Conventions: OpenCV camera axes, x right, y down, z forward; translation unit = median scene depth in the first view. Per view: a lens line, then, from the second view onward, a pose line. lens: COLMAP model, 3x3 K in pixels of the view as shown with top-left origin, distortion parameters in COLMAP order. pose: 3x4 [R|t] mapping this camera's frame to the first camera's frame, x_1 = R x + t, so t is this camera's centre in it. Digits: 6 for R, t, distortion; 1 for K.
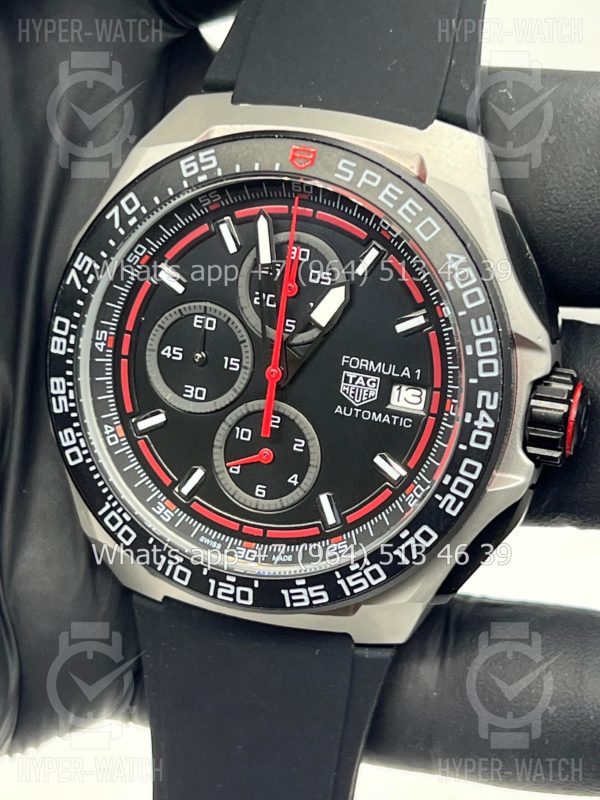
lens RADIAL K [[1806.8, 0, 300.0], [0, 1806.8, 400.0], [0, 0, 1]] dist [0.623139, -0.029942]
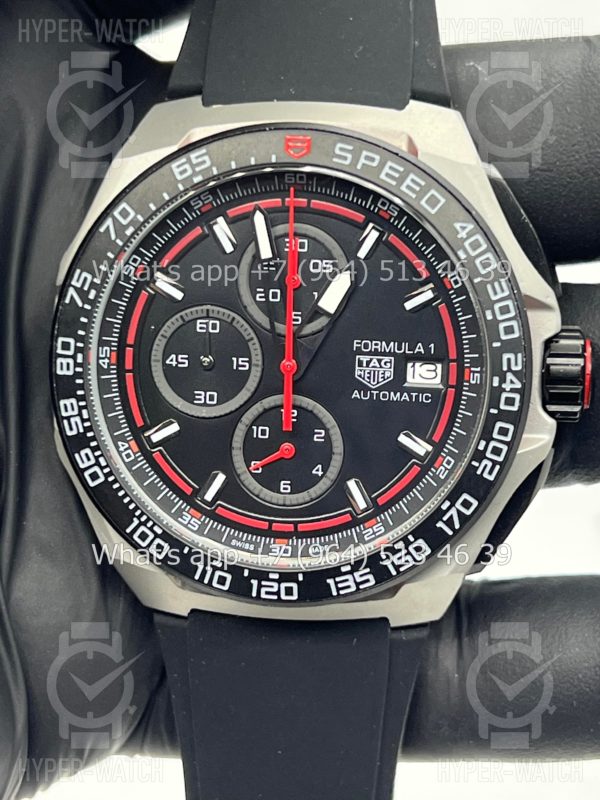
lens RADIAL K [[1806.8, 0, 300.0], [0, 1806.8, 400.0], [0, 0, 1]] dist [0.623139, -0.029942]
pose [[0.979738, -0.124854, 0.156602, -0.167001], [0.130881, 0.990981, -0.028741, 0.033331], [-0.151601, 0.048654, 0.987244, 0.013712]]
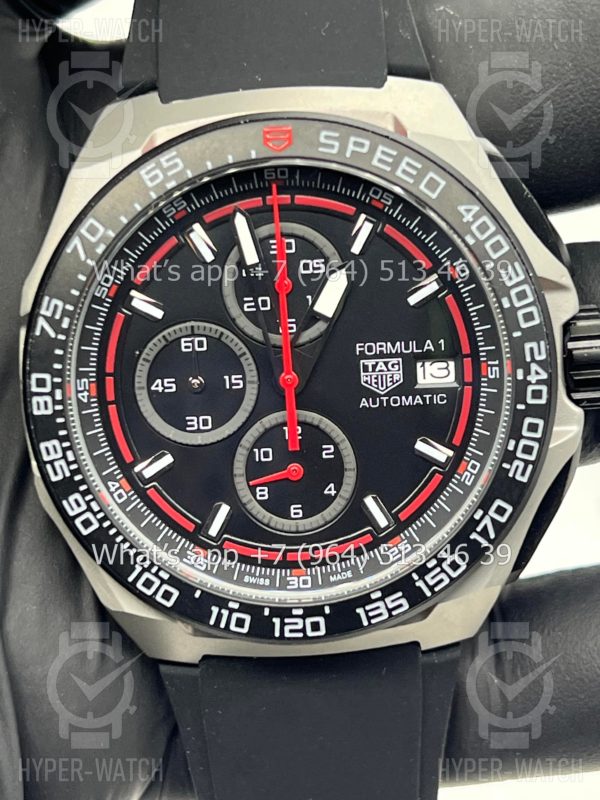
lens RADIAL K [[1806.8, 0, 300.0], [0, 1806.8, 400.0], [0, 0, 1]] dist [0.623139, -0.029942]
pose [[0.946889, -0.225277, 0.229459, -0.219908], [0.232470, 0.972593, -0.004446, 0.000505], [-0.222168, 0.057552, 0.973308, 0.114695]]
